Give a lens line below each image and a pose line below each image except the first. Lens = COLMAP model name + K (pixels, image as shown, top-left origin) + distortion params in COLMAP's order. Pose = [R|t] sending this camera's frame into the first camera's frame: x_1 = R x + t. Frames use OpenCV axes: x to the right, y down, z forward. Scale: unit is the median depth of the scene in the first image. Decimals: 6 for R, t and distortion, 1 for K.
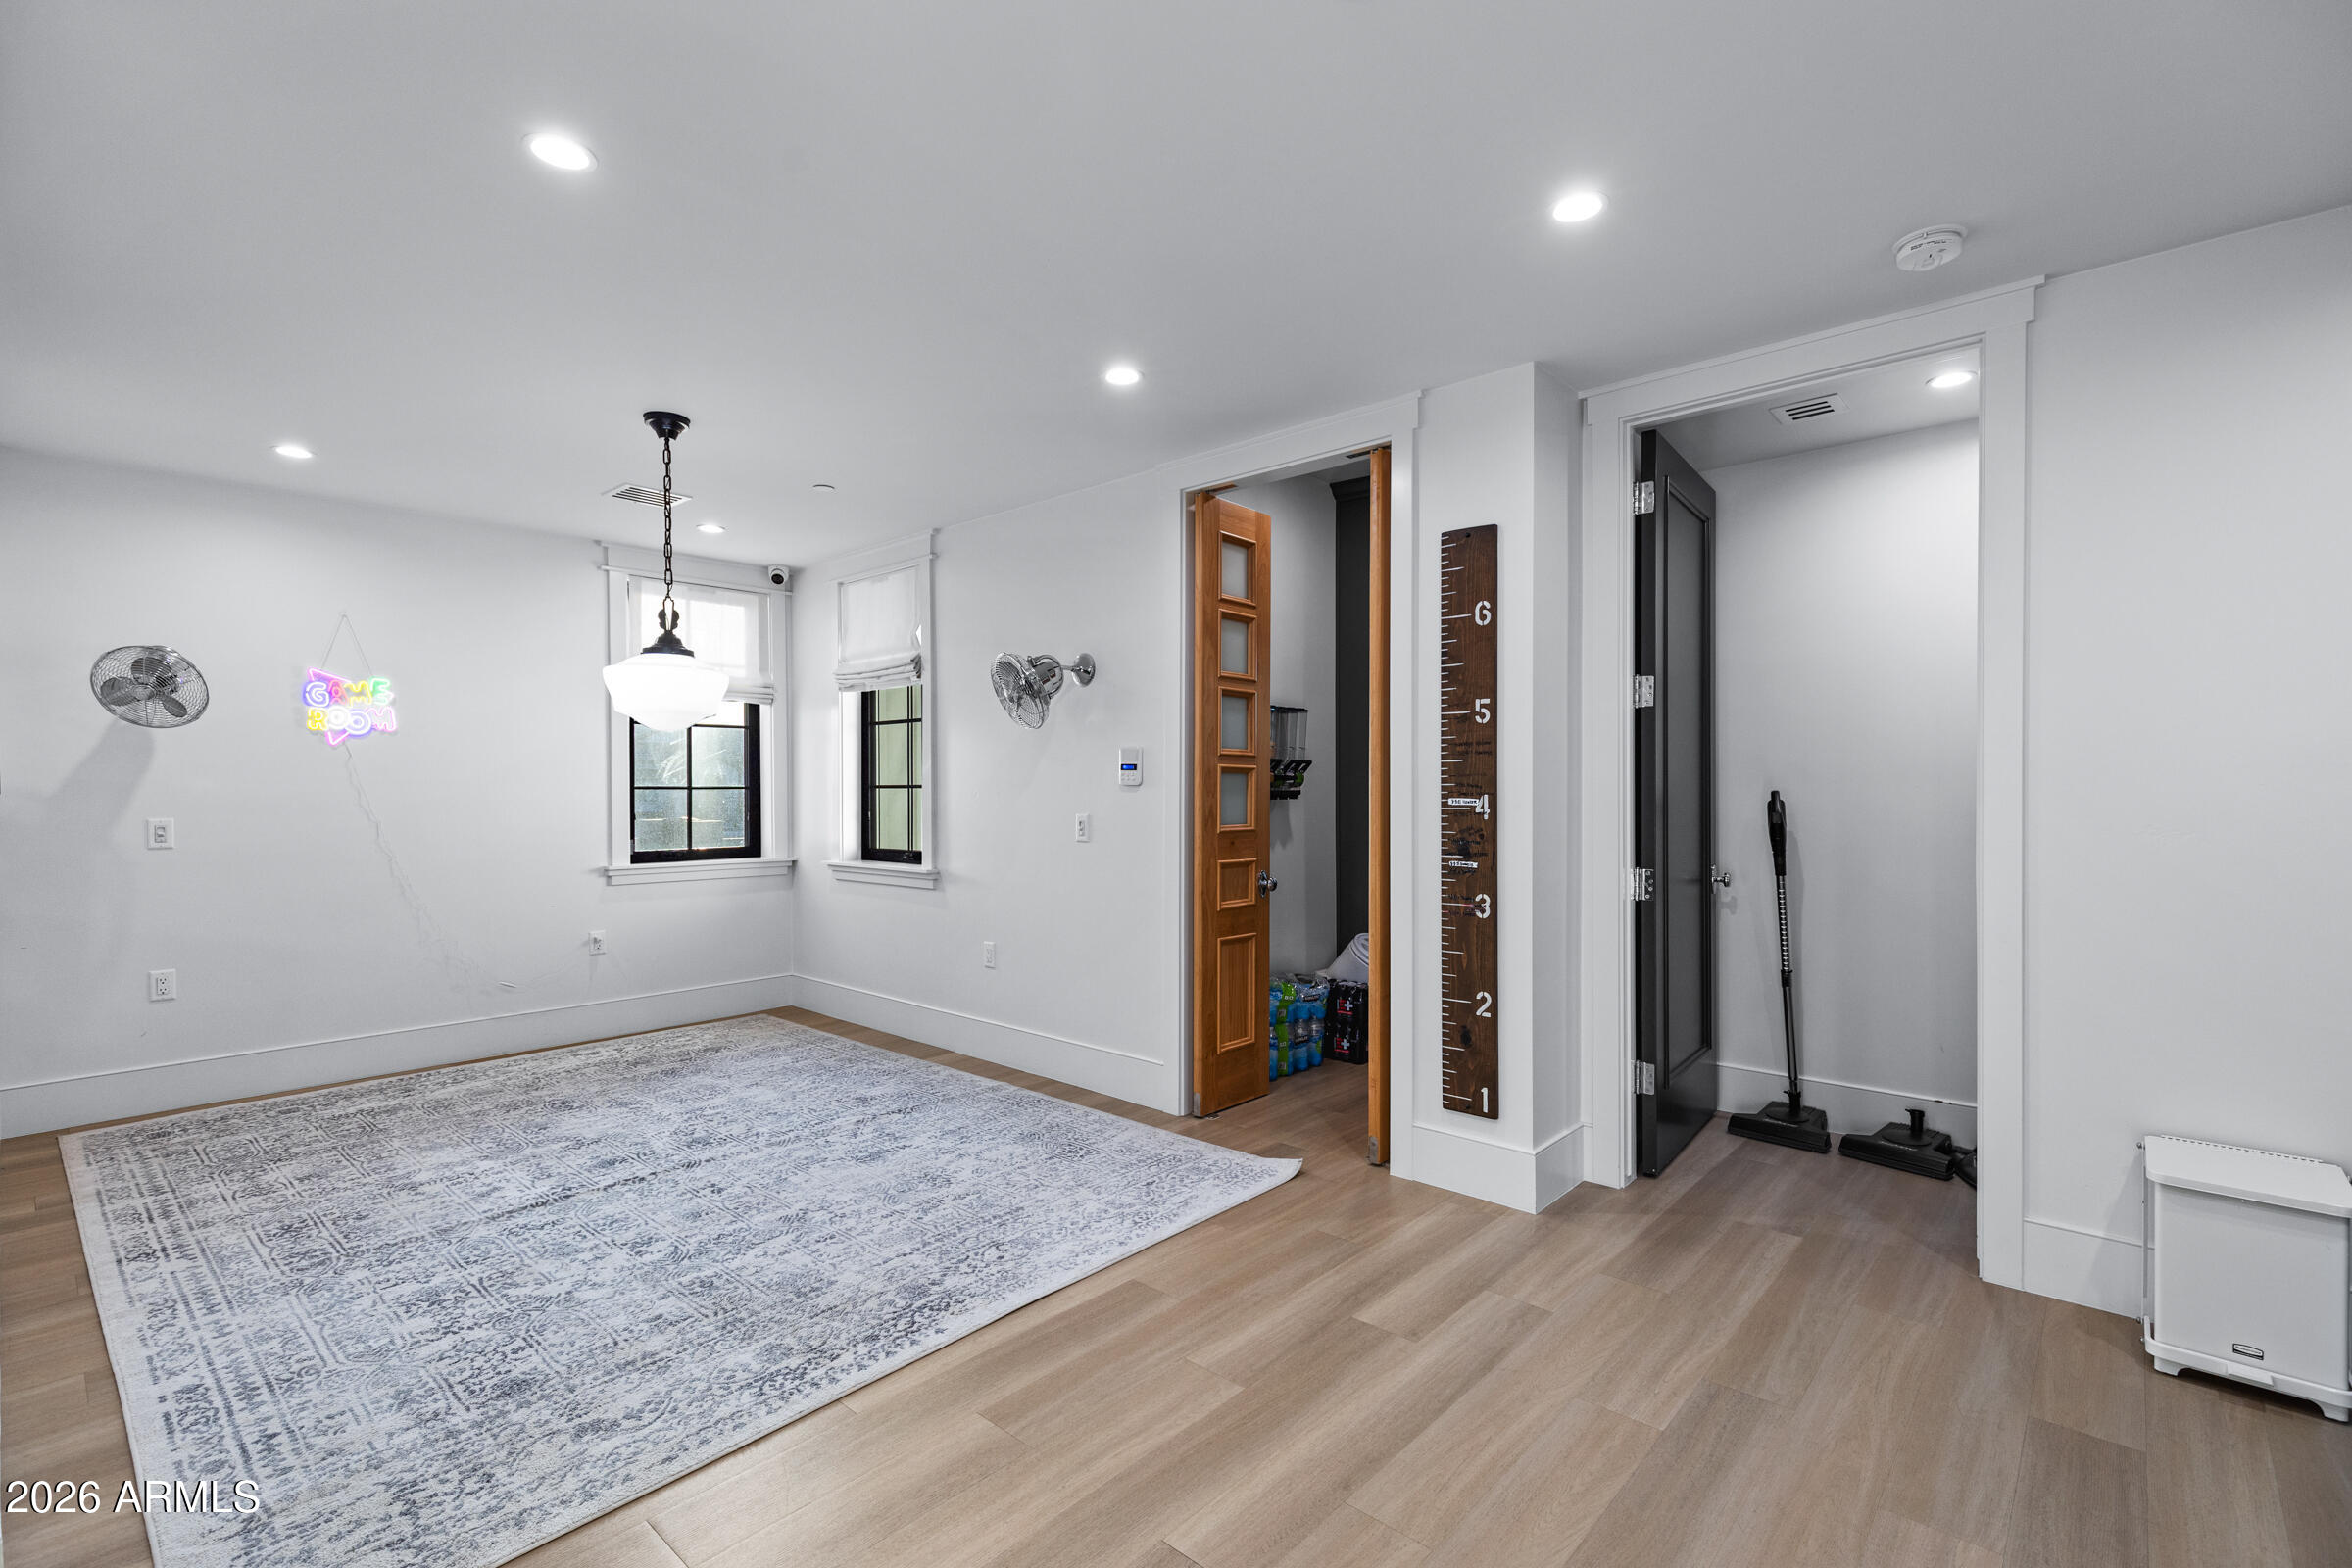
lens RADIAL K [[1063.4, 0, 1176.6], [0, 1063.4, 786.5], [0, 0, 1]] dist [0.009965, -0.001002]
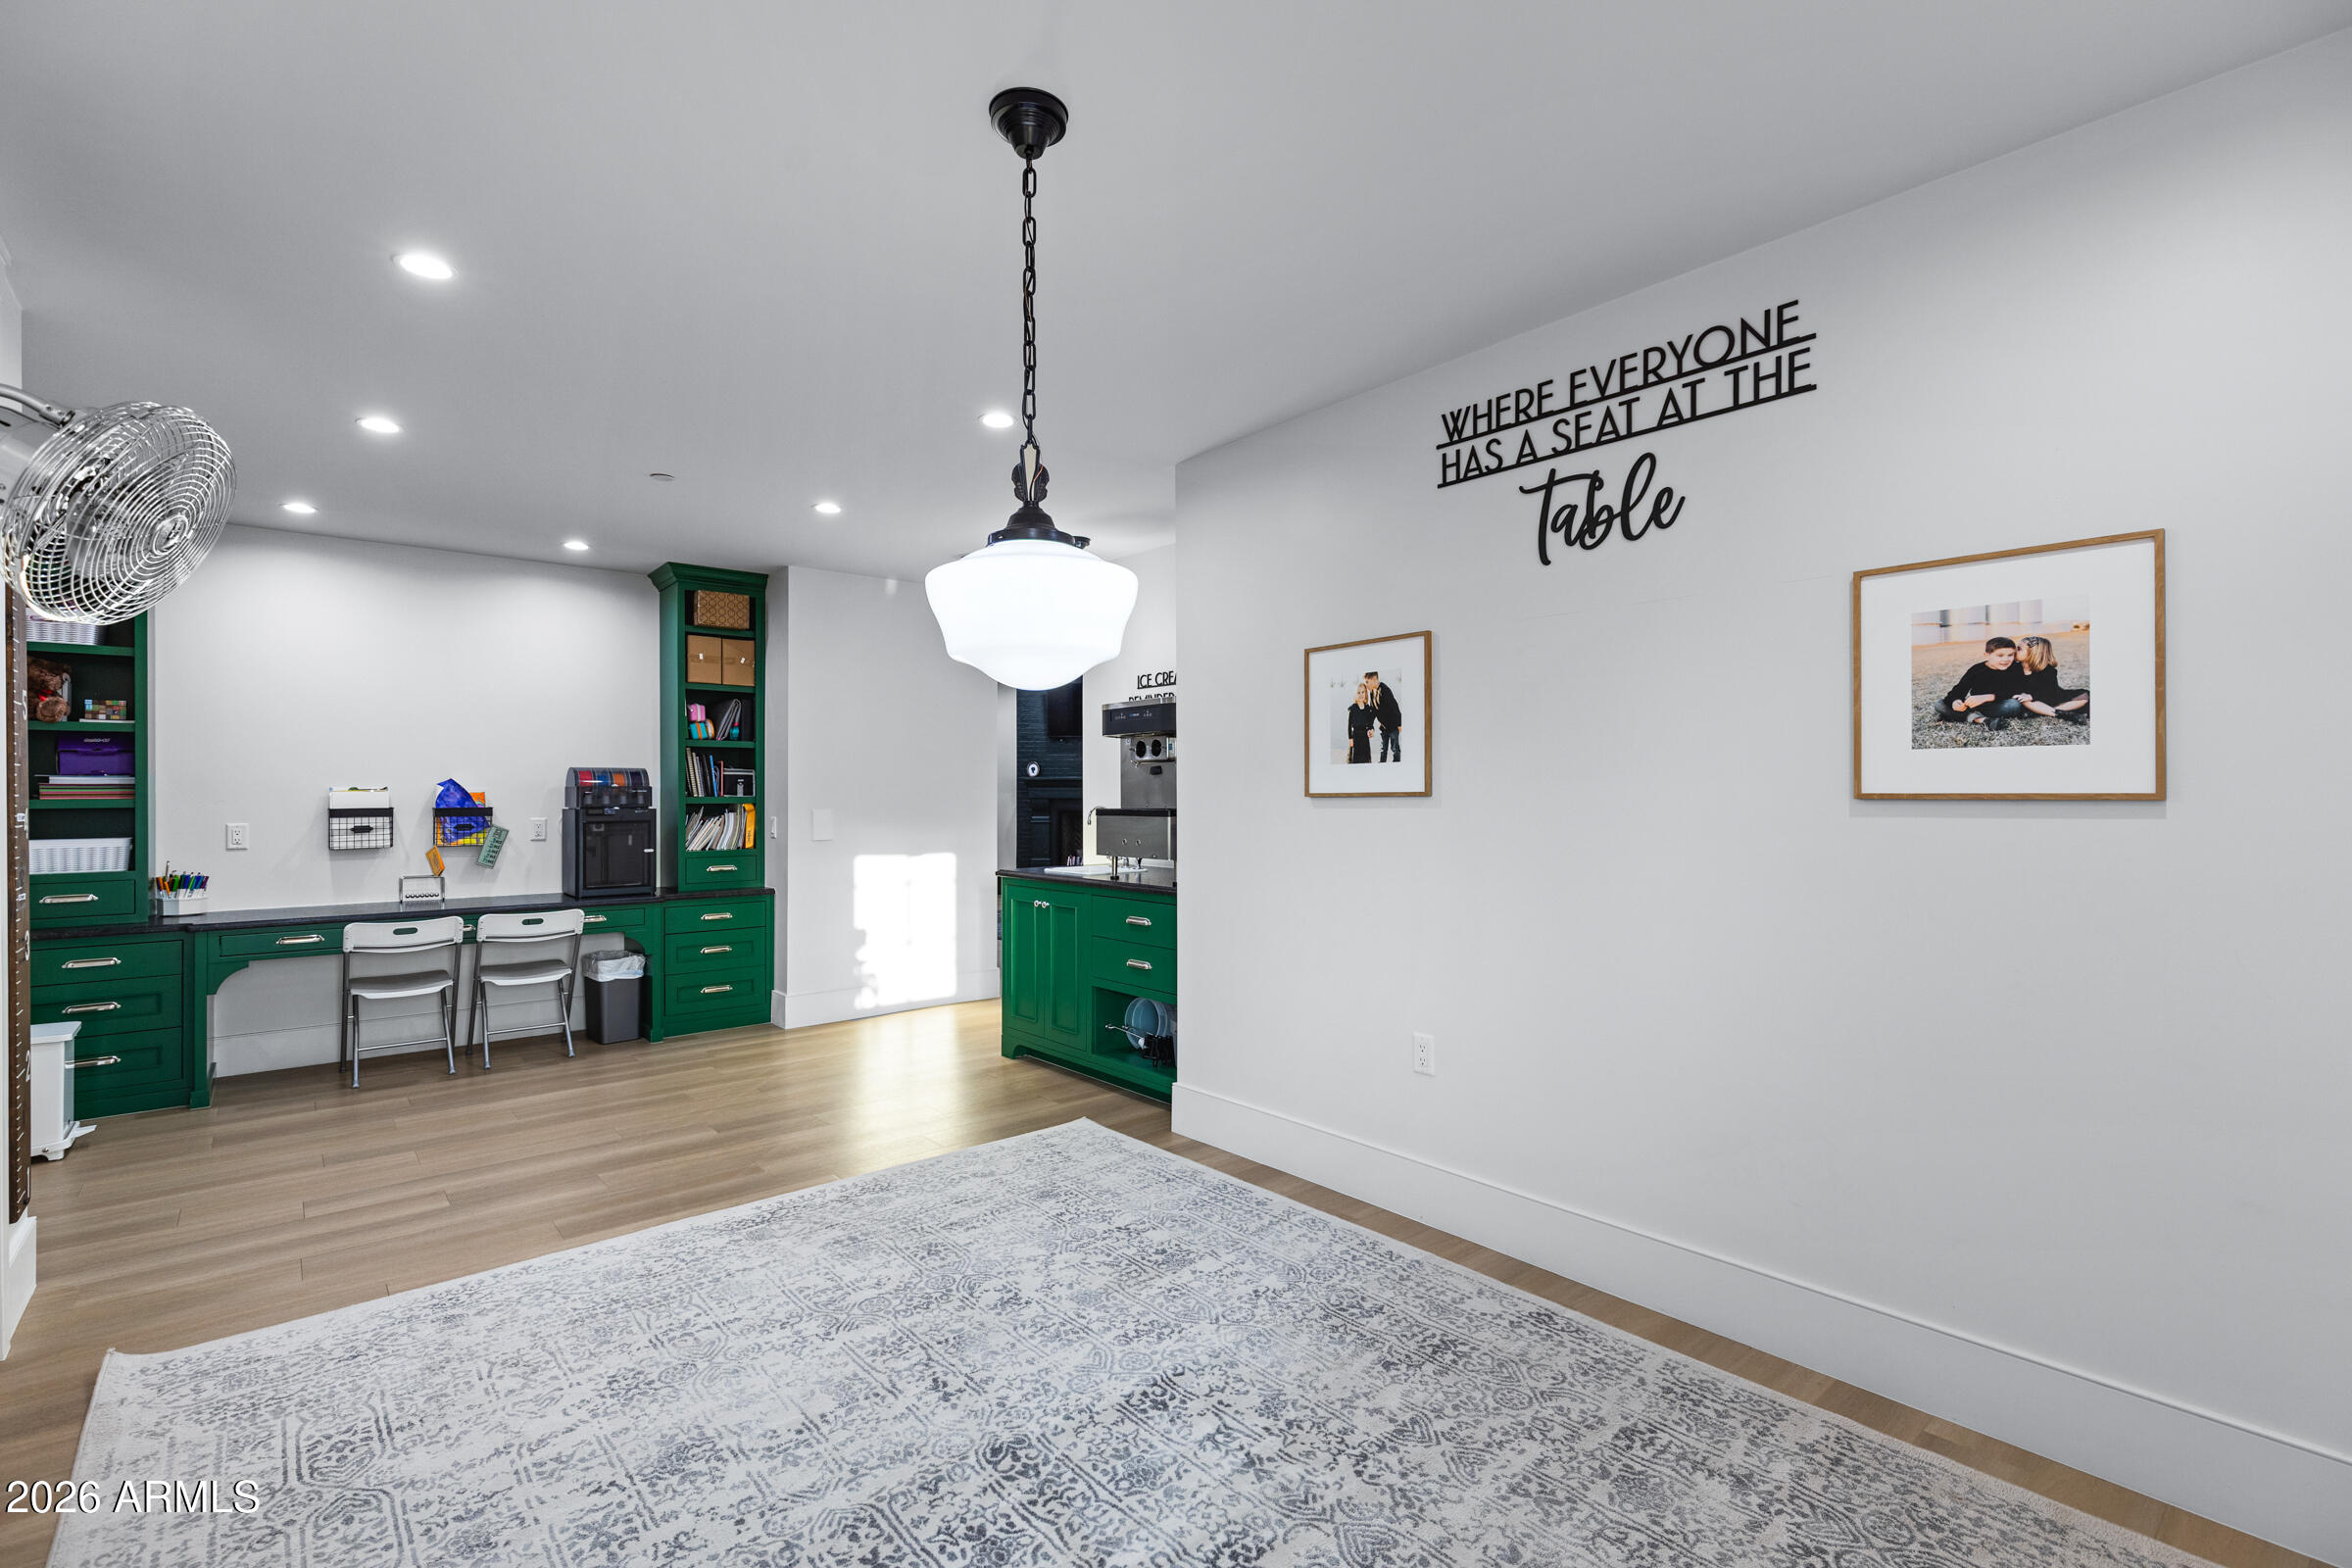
lens RADIAL K [[1063.4, 0, 1175.8], [0, 1063.4, 789.1], [0, 0, 1]] dist [0.009965, -0.001002]
pose [[-0.991779, 0.006386, 0.127801, -0.769488], [0.006003, 0.999976, -0.003377, 0.000909], [-0.127820, -0.002582, -0.991794, 1.904412]]
